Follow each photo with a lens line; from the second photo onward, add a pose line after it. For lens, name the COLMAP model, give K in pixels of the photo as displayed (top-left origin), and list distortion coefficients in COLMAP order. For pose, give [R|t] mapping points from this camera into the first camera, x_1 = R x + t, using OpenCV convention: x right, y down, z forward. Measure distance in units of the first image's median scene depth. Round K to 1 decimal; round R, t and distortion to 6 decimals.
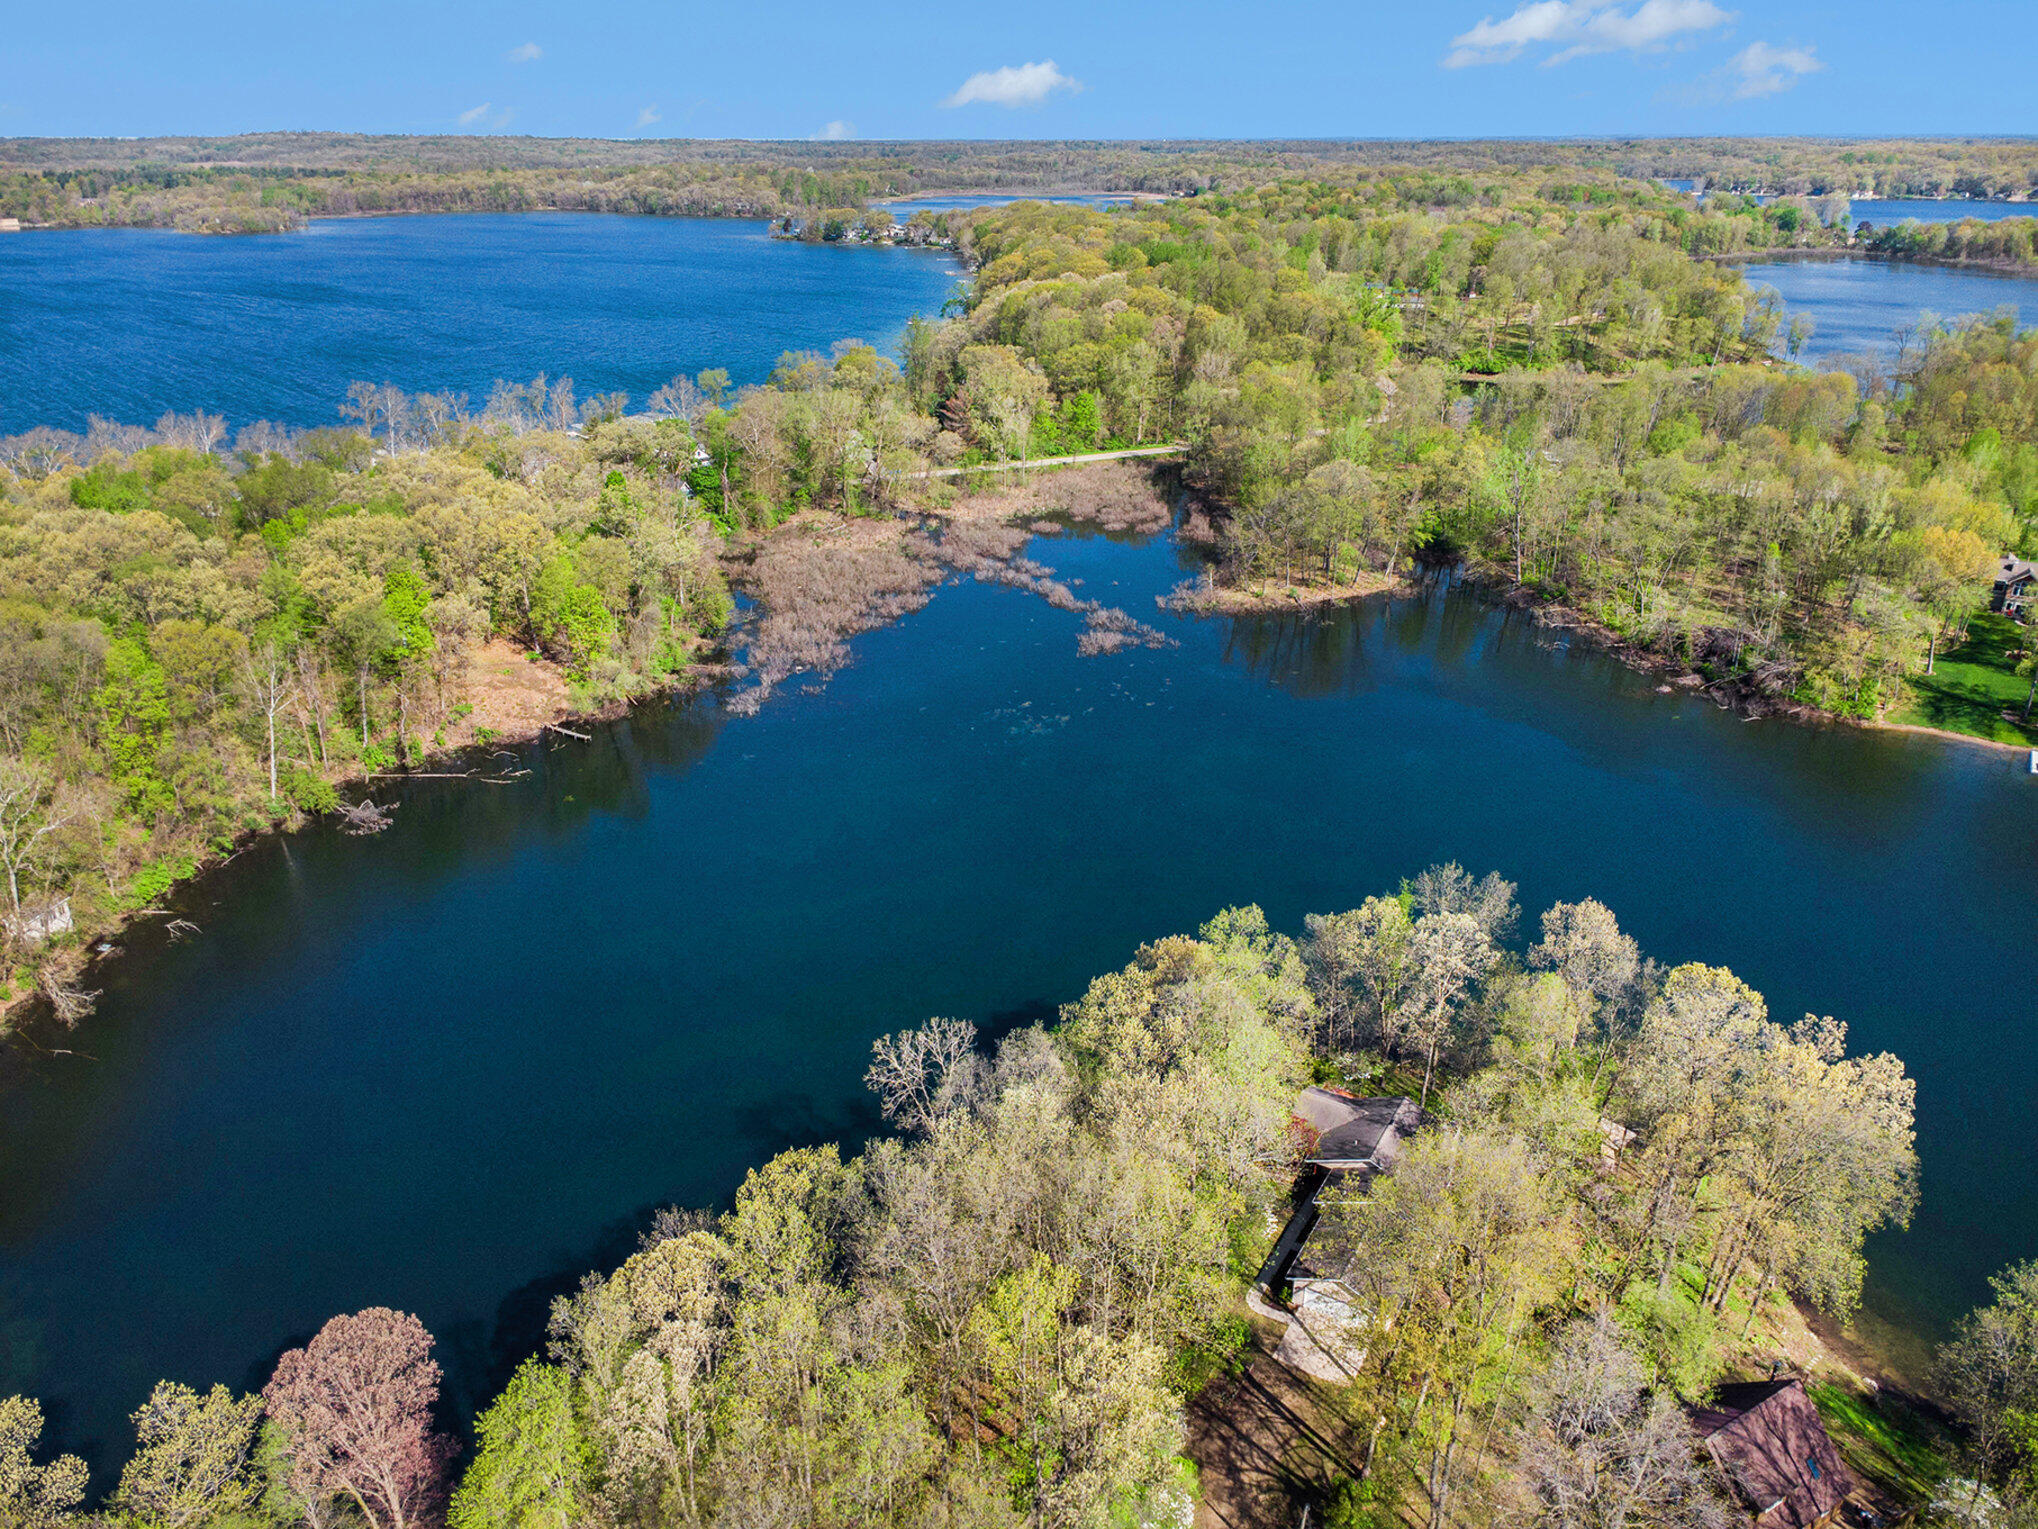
lens RADIAL K [[1423.3, 0, 1029.8], [0, 1423.3, 755.0], [0, 0, 1]] dist [0.011536, -0.005807]
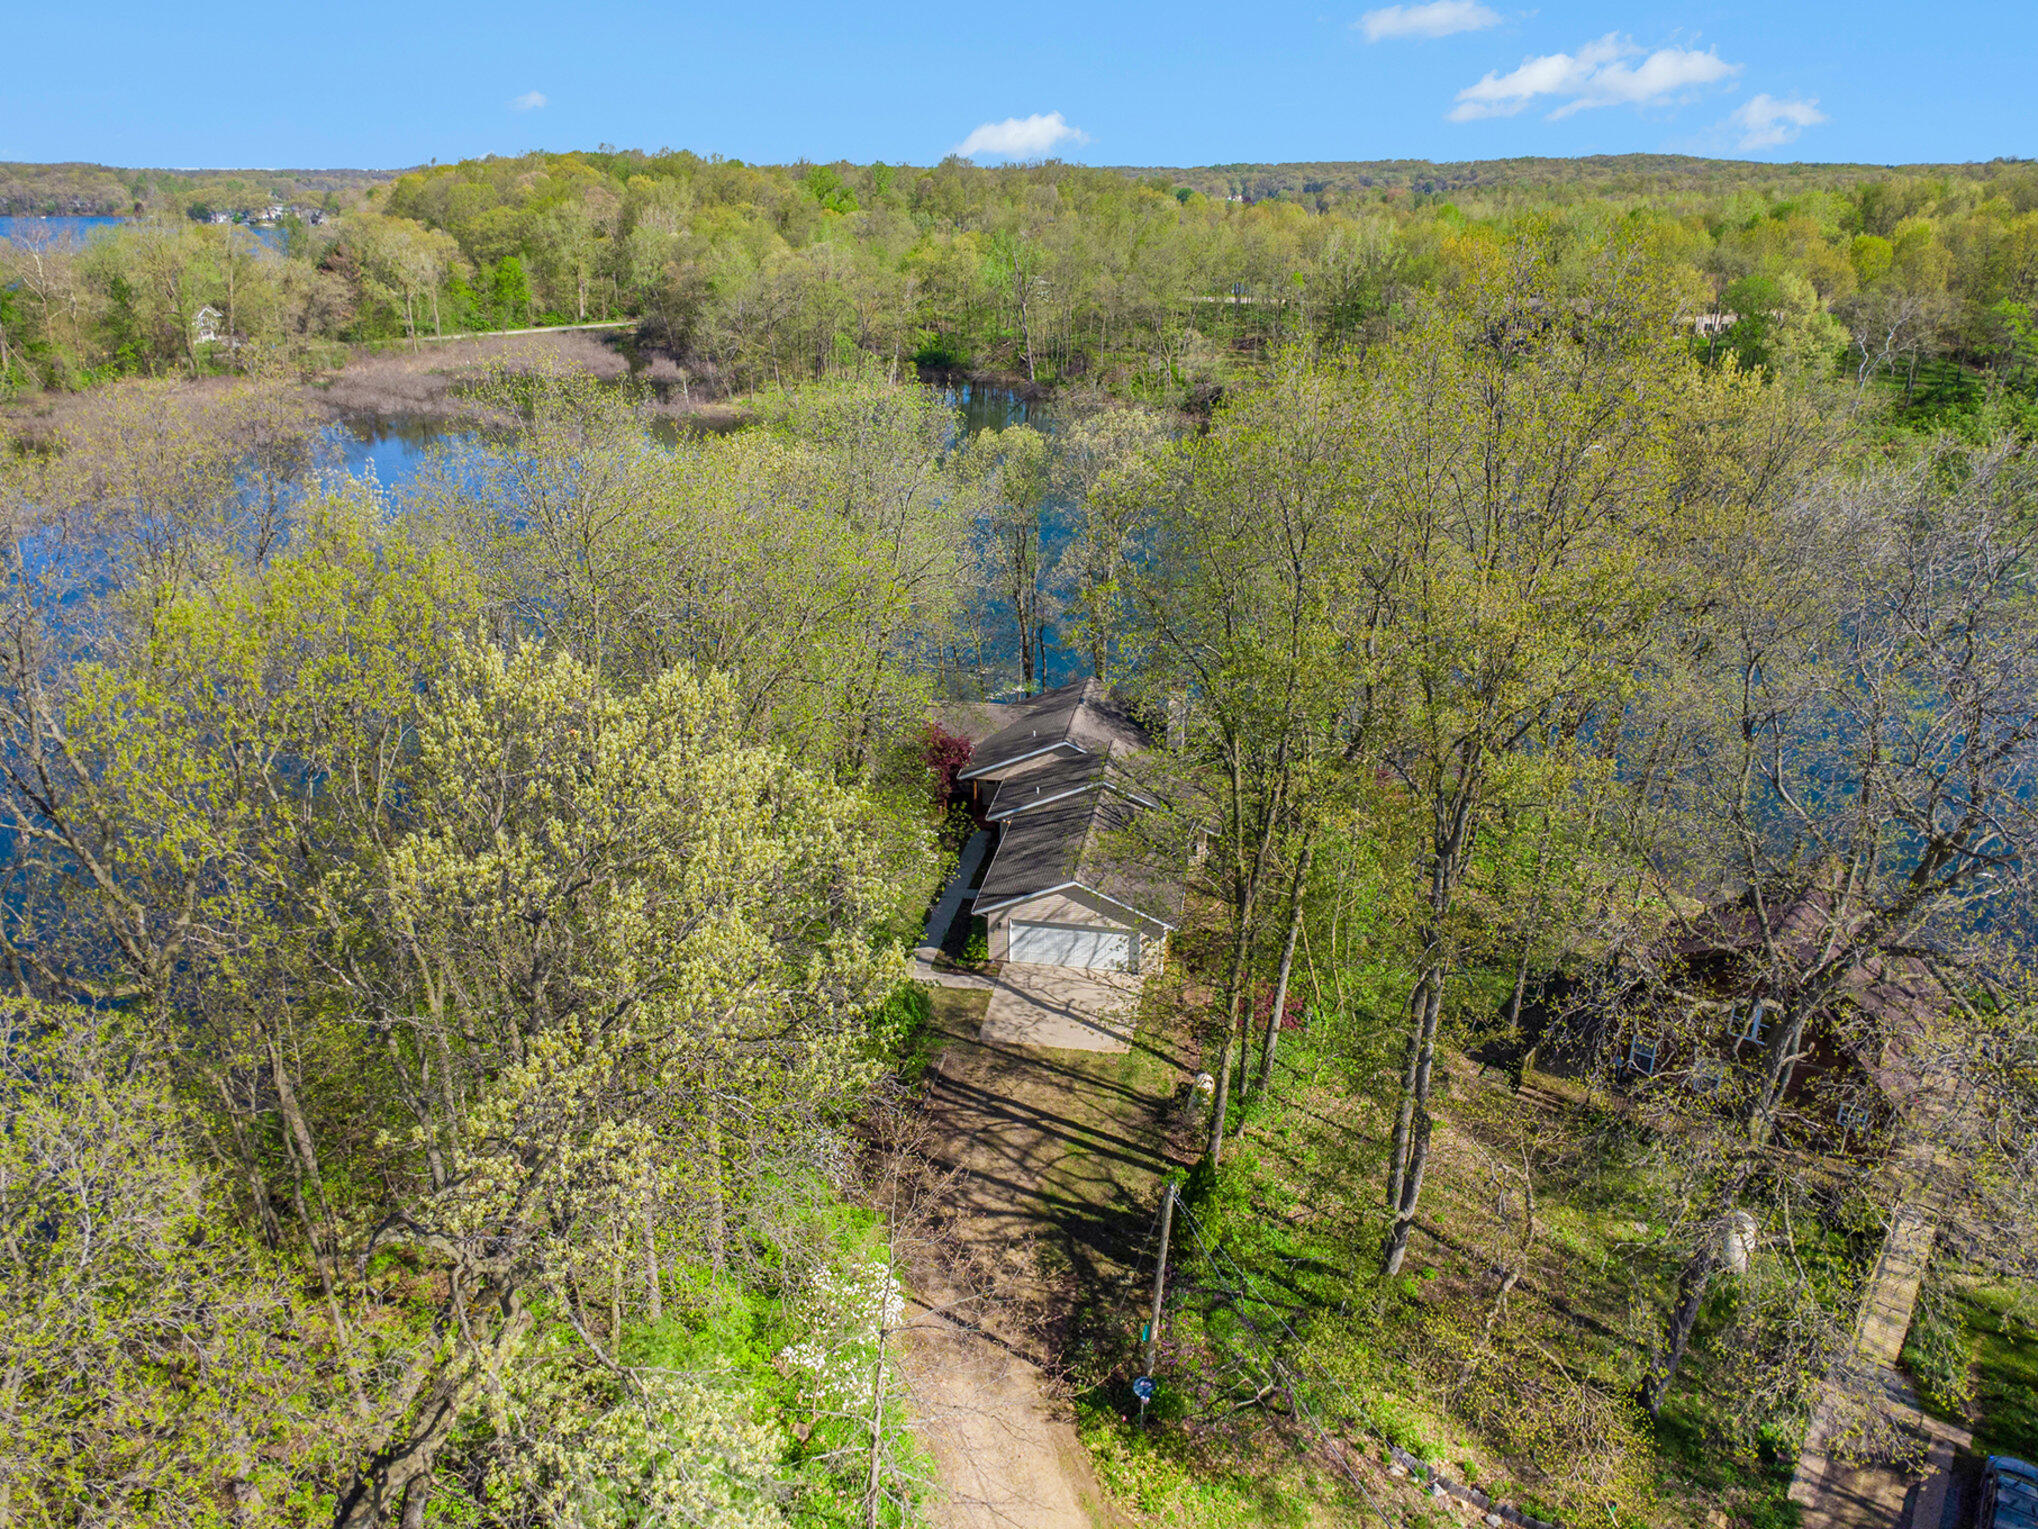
lens RADIAL K [[1423.3, 0, 1018.9], [0, 1423.3, 755.6], [0, 0, 1]] dist [0.011536, -0.005807]
pose [[0.935799, -0.127424, 0.328700, 0.011546], [0.131637, 0.991252, 0.009505, 0.127094], [-0.327036, 0.034374, 0.944386, 0.201347]]
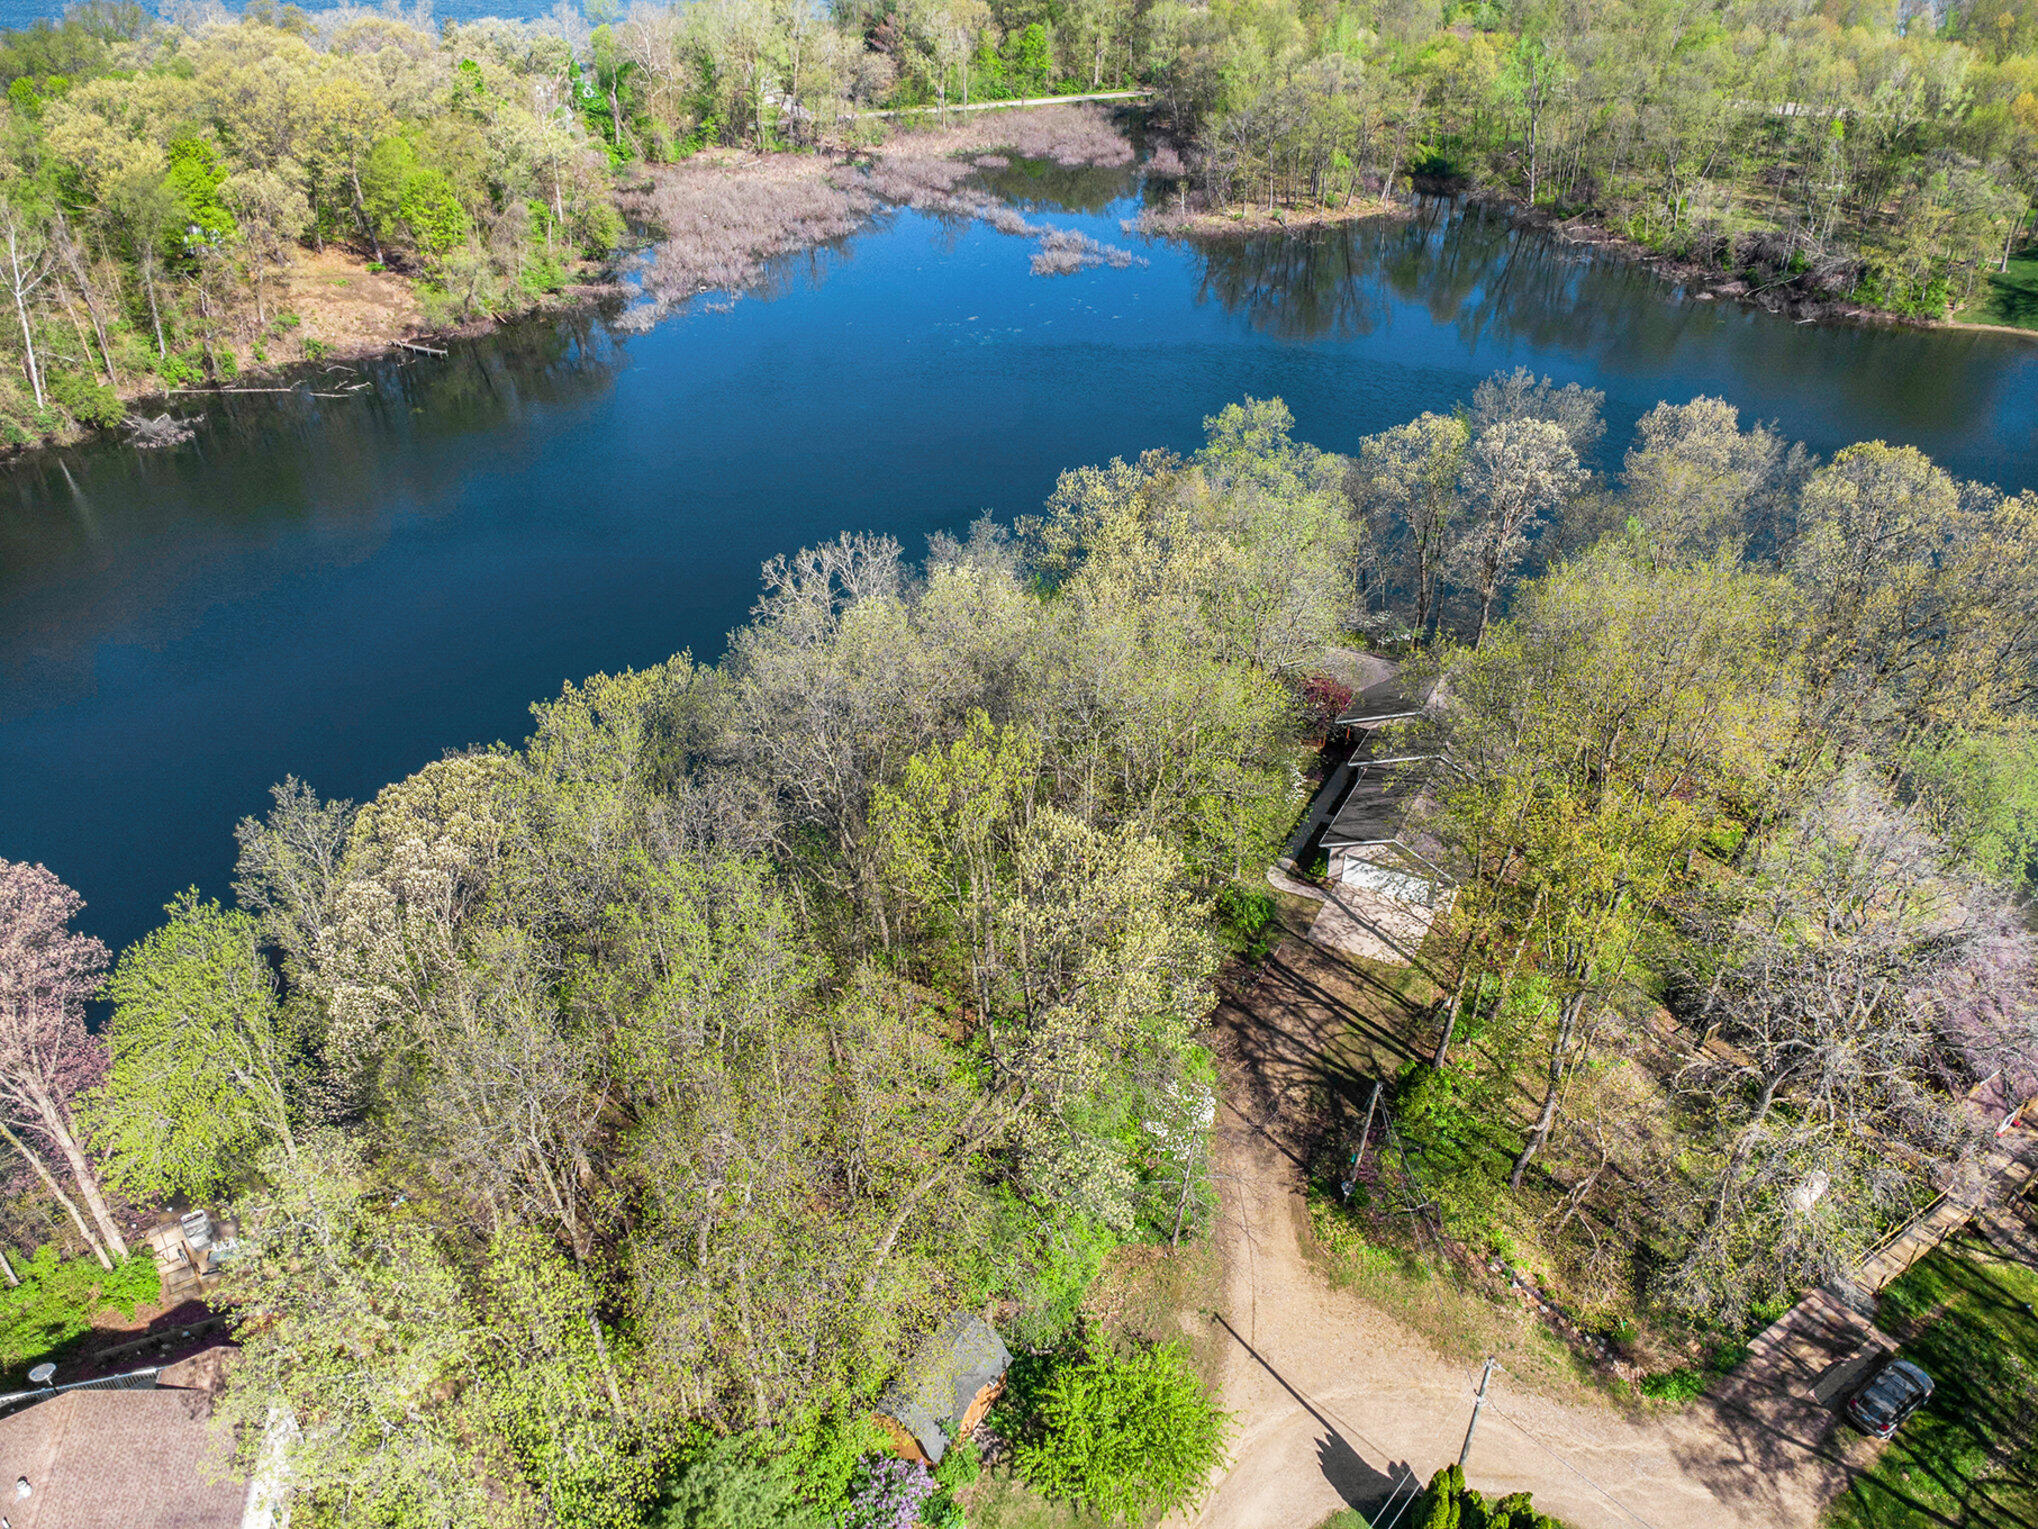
lens RADIAL K [[1423.3, 0, 1052.7], [0, 1423.3, 765.1], [0, 0, 1]] dist [0.011536, -0.005807]
pose [[0.998790, -0.025075, 0.042316, 0.003163], [0.017515, 0.985219, 0.170401, 0.080429], [-0.045963, -0.169453, 0.984466, 0.111033]]
